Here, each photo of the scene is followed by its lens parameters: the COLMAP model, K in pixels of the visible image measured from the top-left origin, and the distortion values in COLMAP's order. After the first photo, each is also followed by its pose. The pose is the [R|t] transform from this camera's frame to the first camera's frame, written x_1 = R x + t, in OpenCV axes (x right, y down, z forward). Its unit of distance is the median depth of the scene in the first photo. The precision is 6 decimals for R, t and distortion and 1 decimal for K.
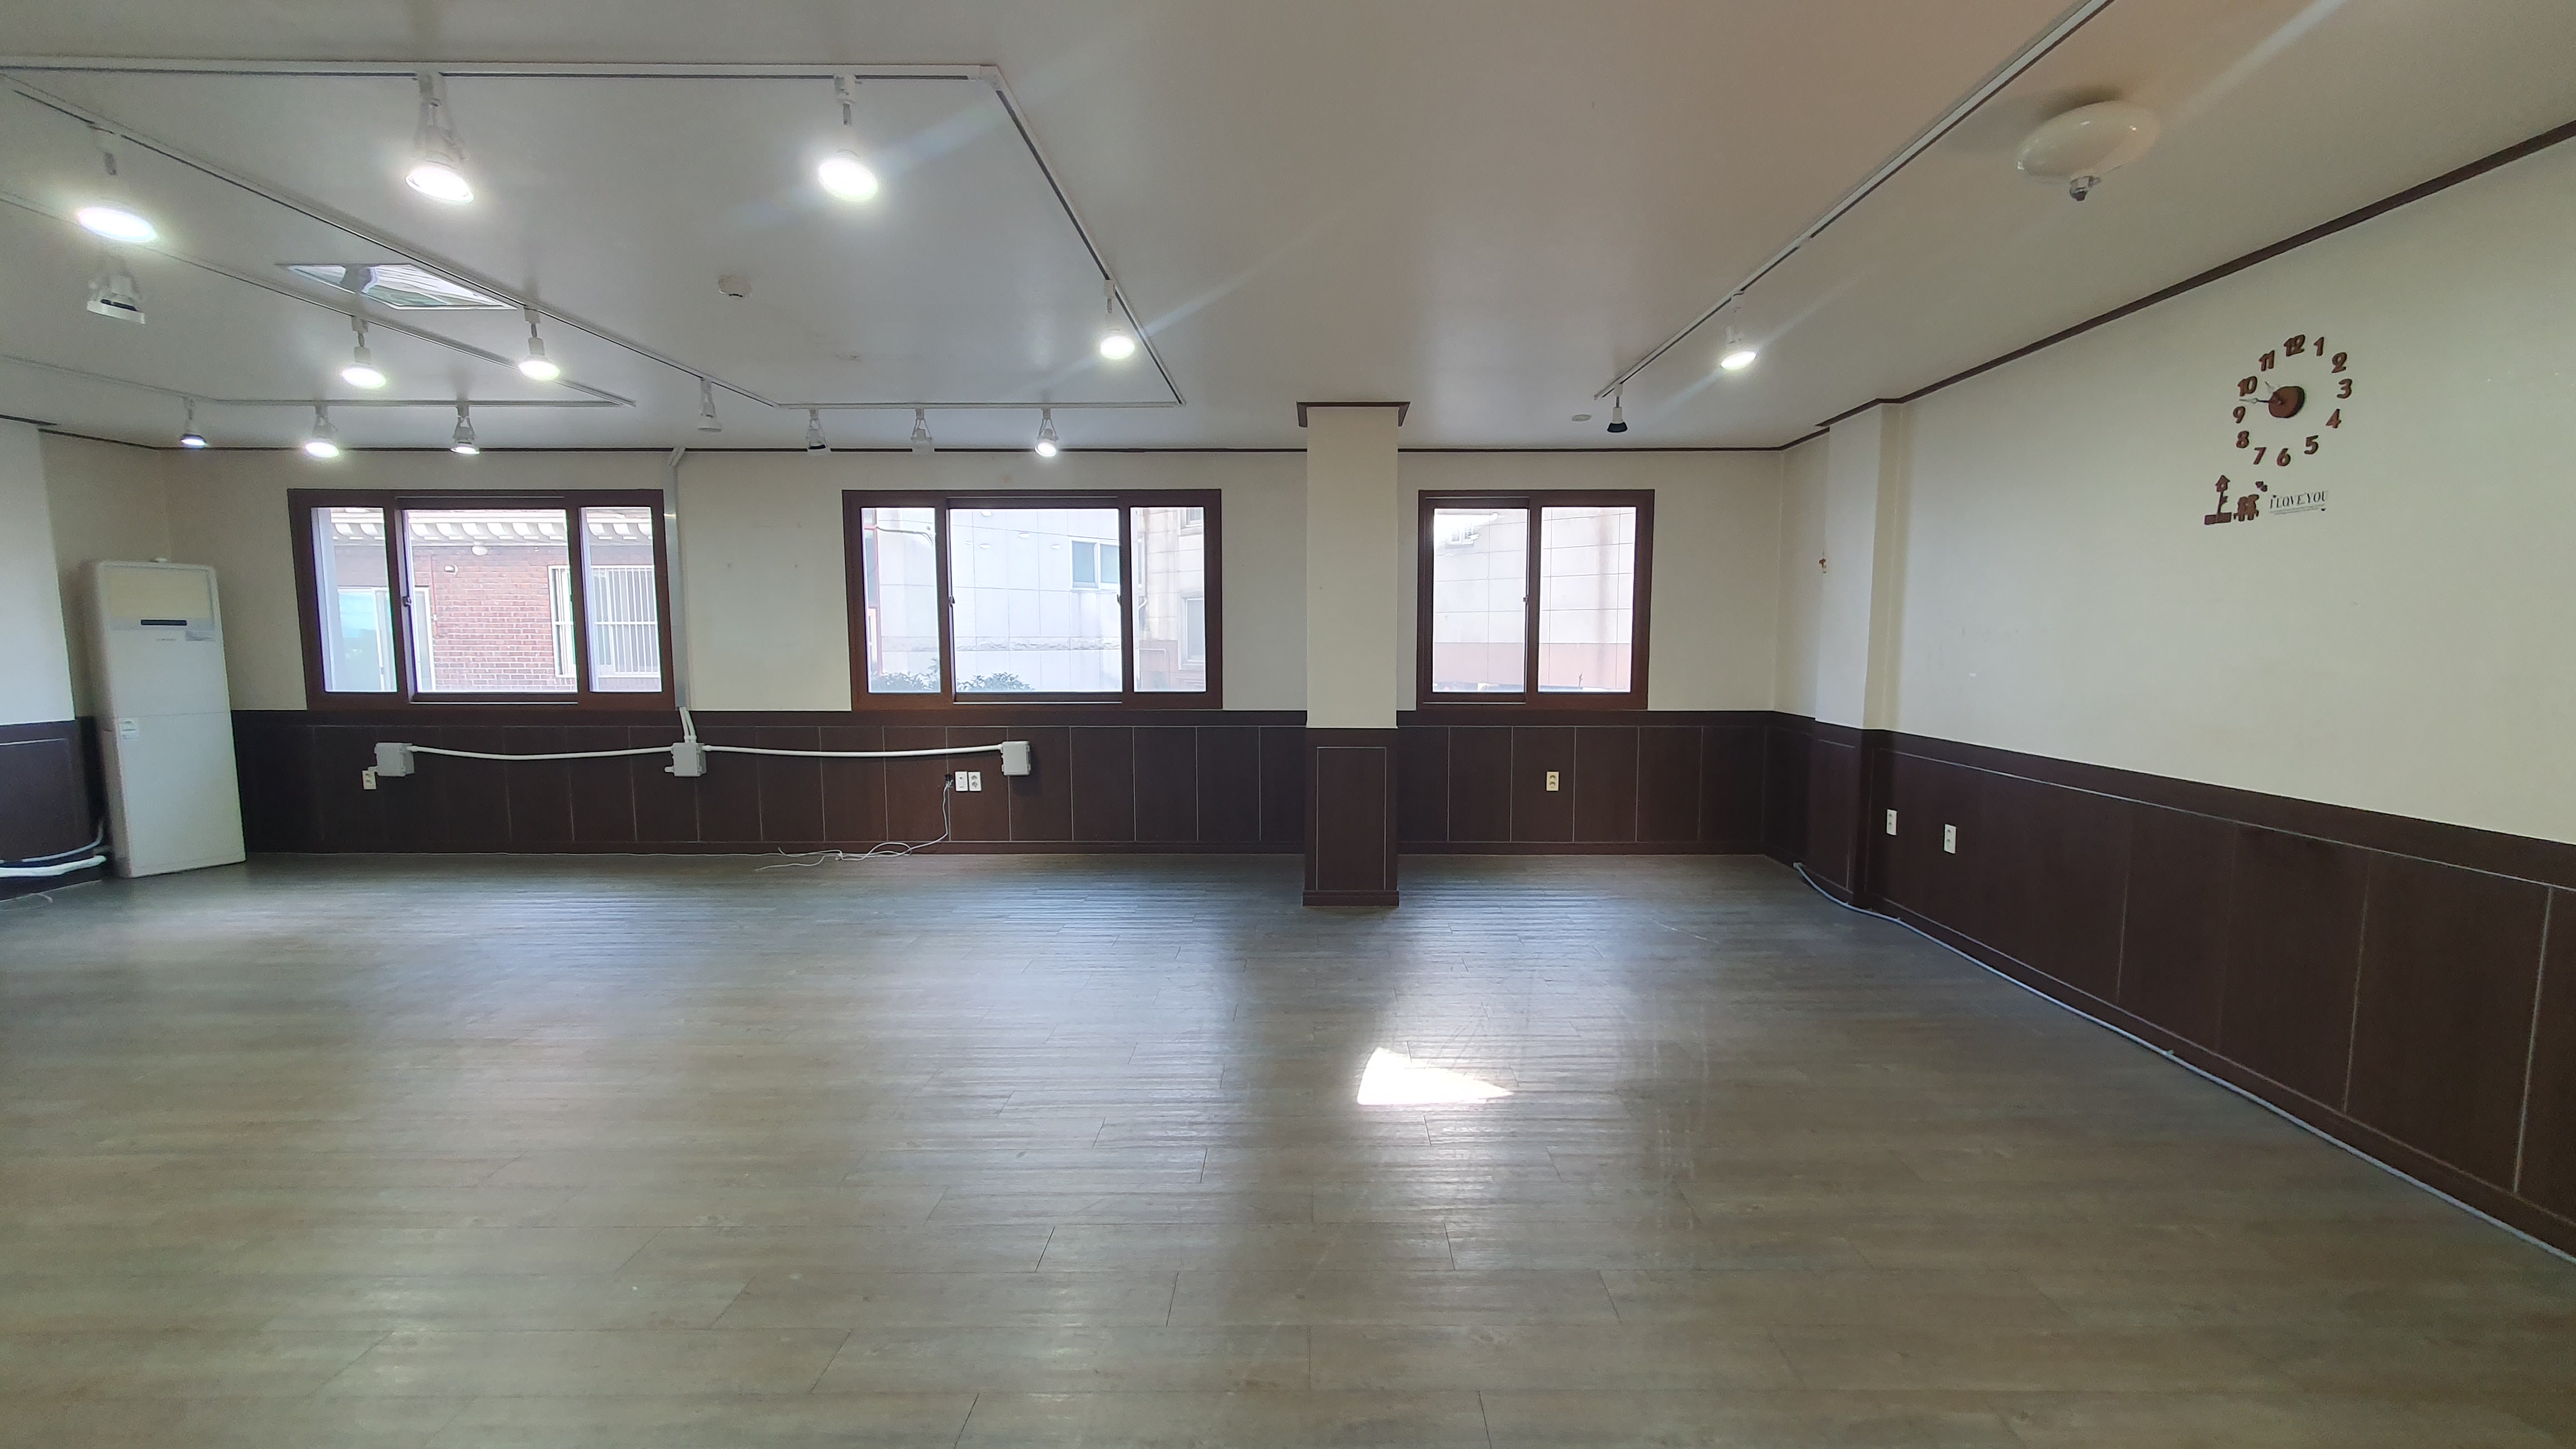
lens RADIAL K [[1024.8, 0, 1319.1], [0, 1024.8, 728.5], [0, 0, 1]] dist [0.011451, -0.002312]
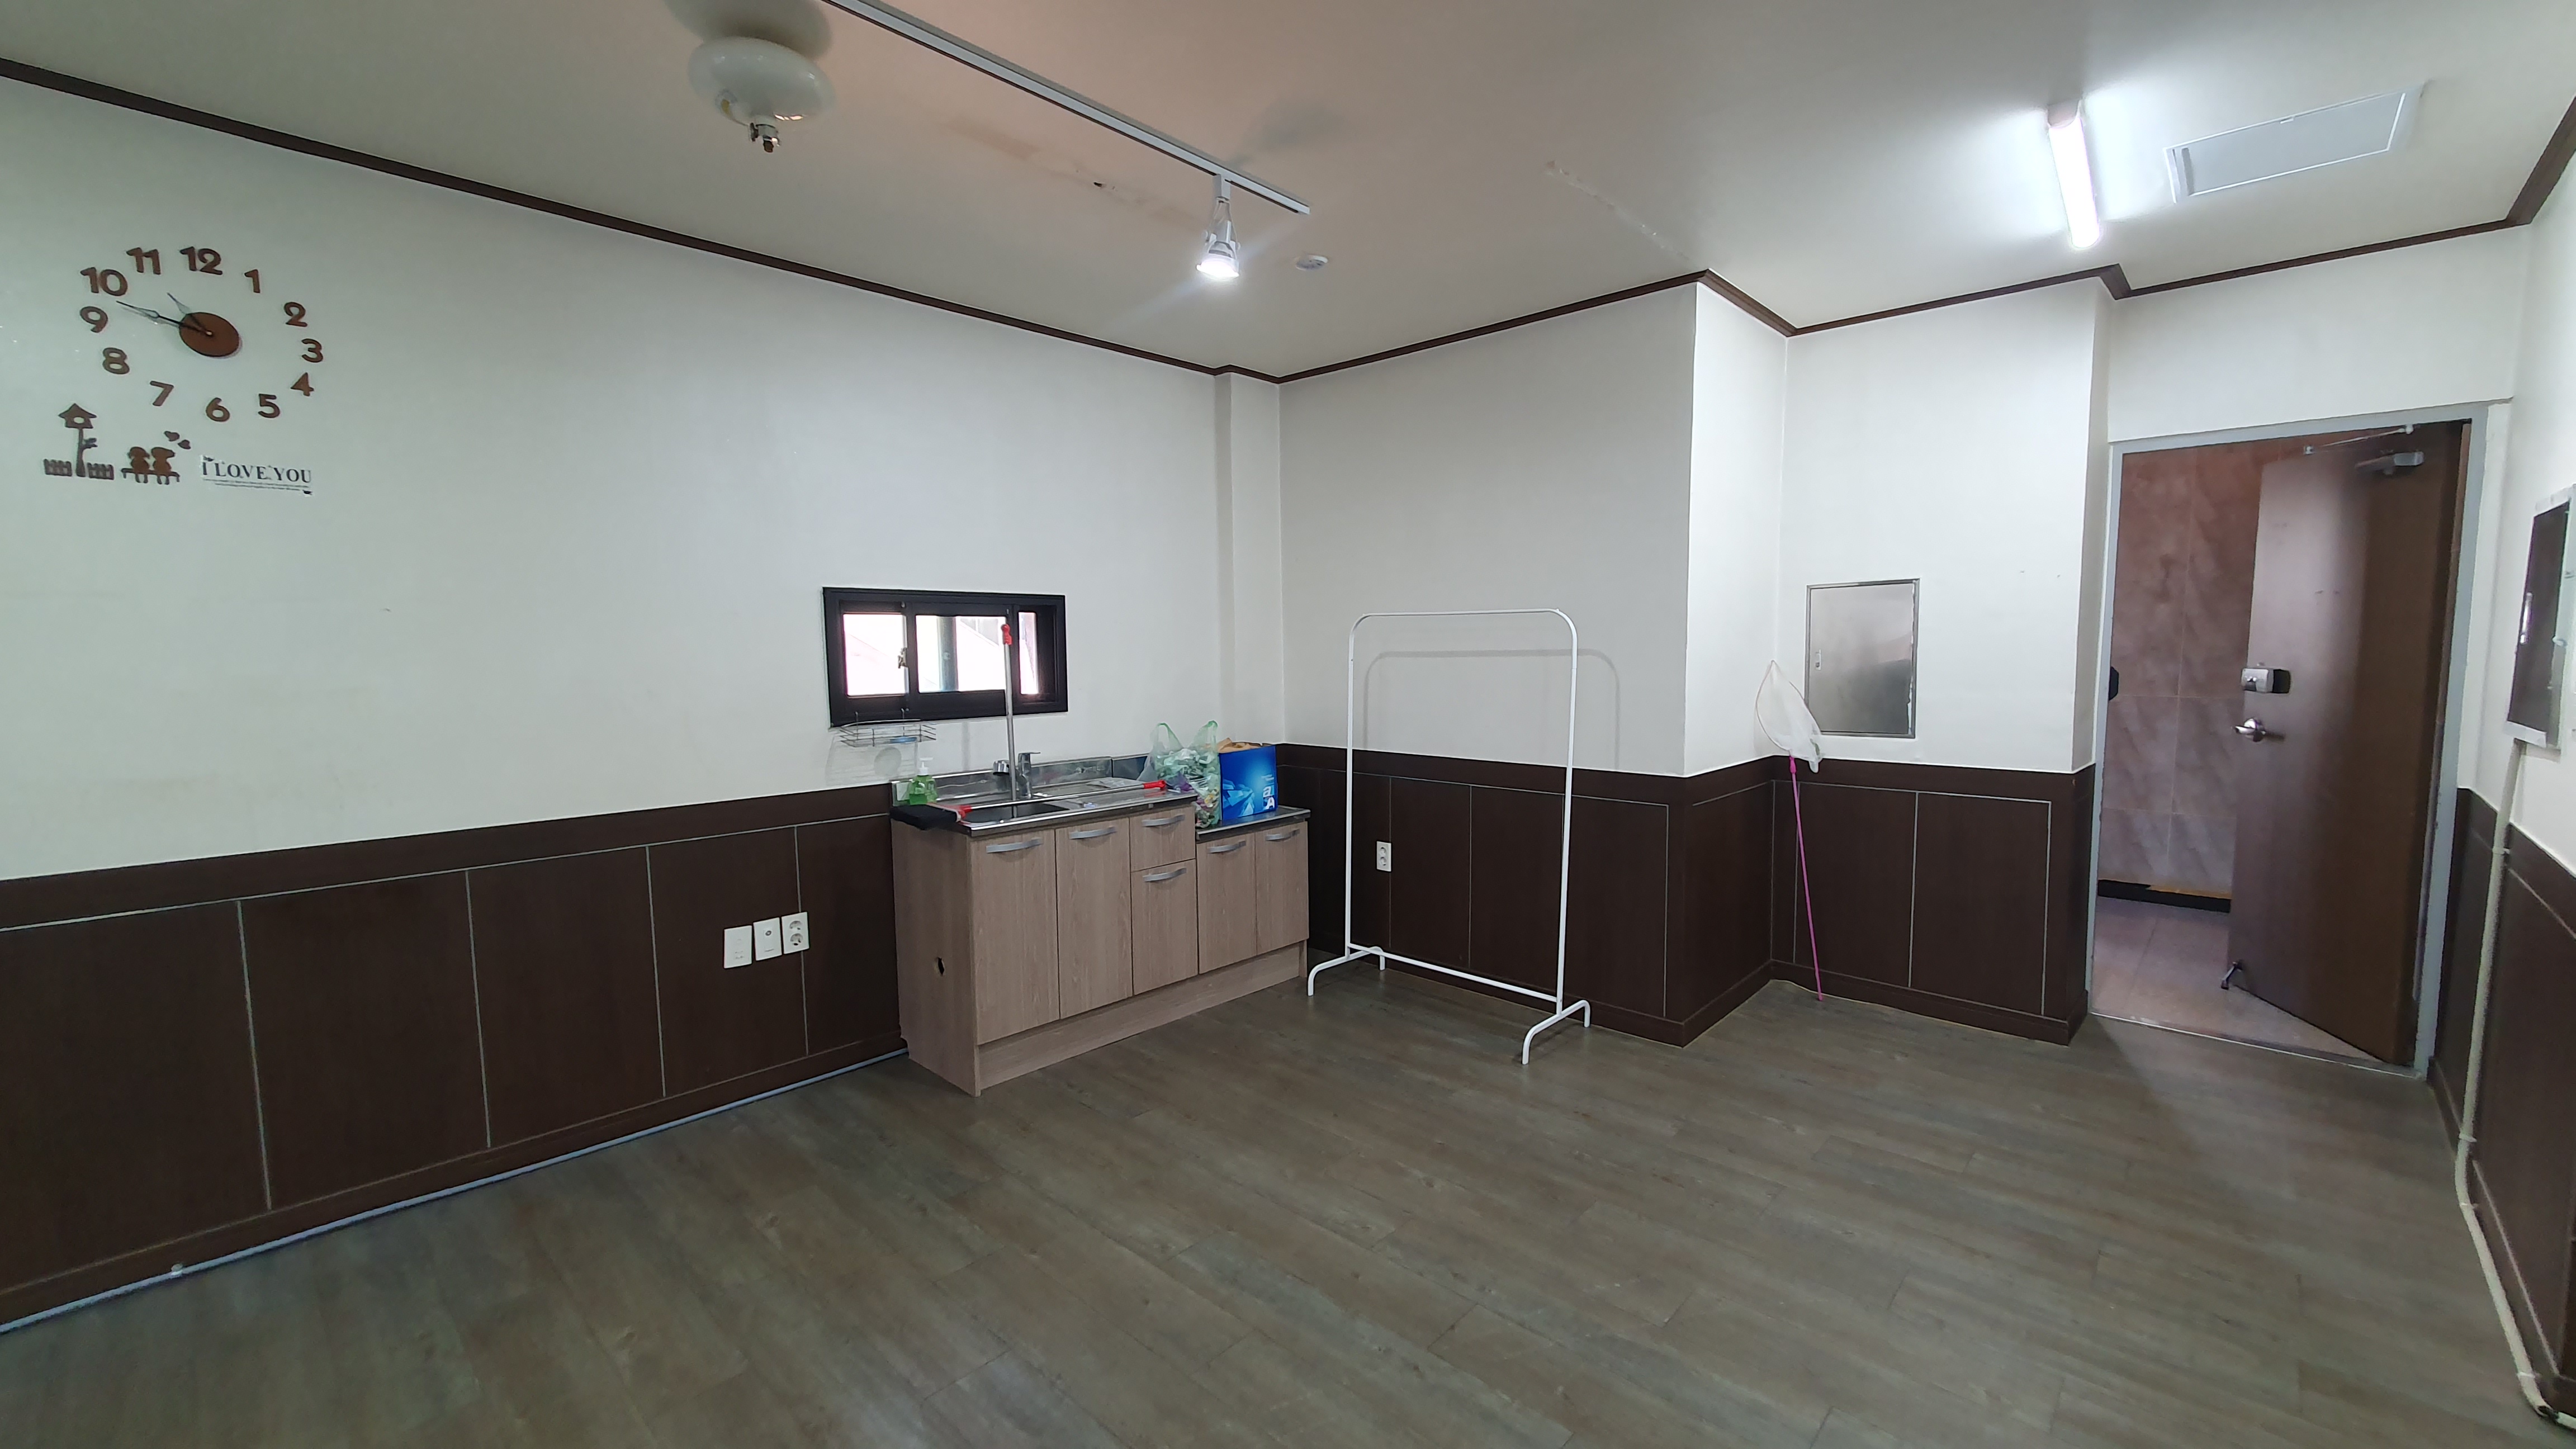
lens RADIAL K [[1024.8, 0, 1307.0], [0, 1024.8, 726.7], [0, 0, 1]] dist [0.011451, -0.002312]
pose [[-0.740675, -0.050742, 0.669945, -0.079917], [0.069730, 0.985953, 0.151768, -0.045031], [-0.668235, 0.159126, -0.726733, 0.504124]]
